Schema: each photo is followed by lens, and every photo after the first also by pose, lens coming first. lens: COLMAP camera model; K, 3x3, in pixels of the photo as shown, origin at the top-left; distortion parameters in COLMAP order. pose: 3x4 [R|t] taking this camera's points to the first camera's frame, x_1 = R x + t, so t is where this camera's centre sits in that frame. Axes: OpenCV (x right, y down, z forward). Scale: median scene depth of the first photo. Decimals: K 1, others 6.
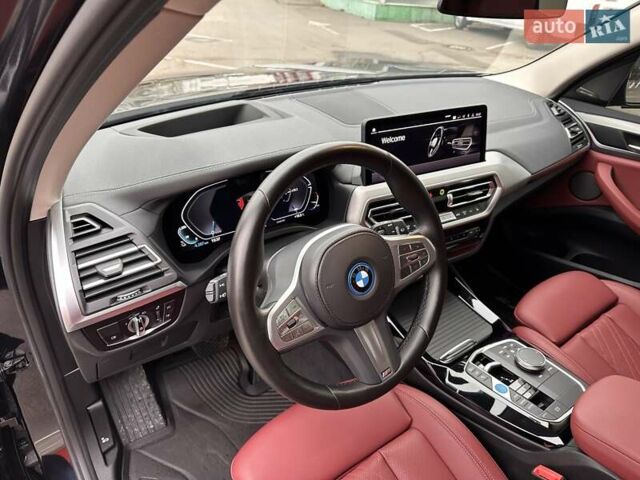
lens RADIAL K [[450.0, 0, 331.3], [0, 450.0, 258.7], [0, 0, 1]] dist [0.047767, -0.075128]
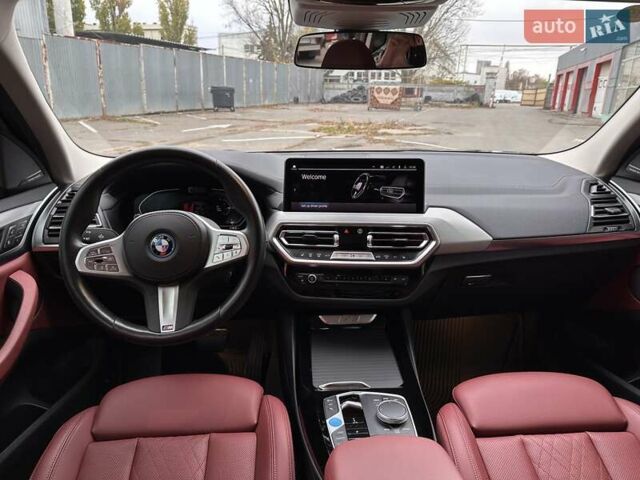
lens RADIAL K [[450.0, 0, 331.3], [0, 450.0, 258.7], [0, 0, 1]] dist [0.047767, -0.075128]
pose [[0.827361, 0.153466, -0.540298, 0.740621], [-0.274921, 0.949488, -0.151295, 0.090821], [0.489788, 0.273715, 0.827761, 0.092789]]
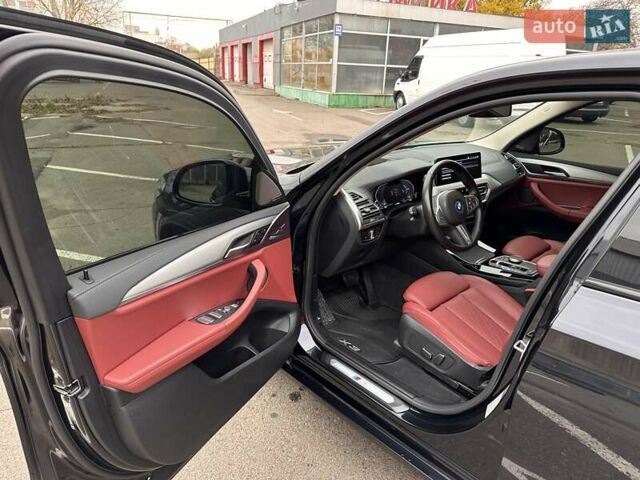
lens RADIAL K [[450.0, 0, 331.3], [0, 450.0, 258.7], [0, 0, 1]] dist [0.047767, -0.075128]
pose [[0.992488, -0.061879, 0.105536, -0.644058], [0.077731, 0.985101, -0.153408, 0.456382], [-0.094471, 0.160459, 0.982511, -1.028300]]
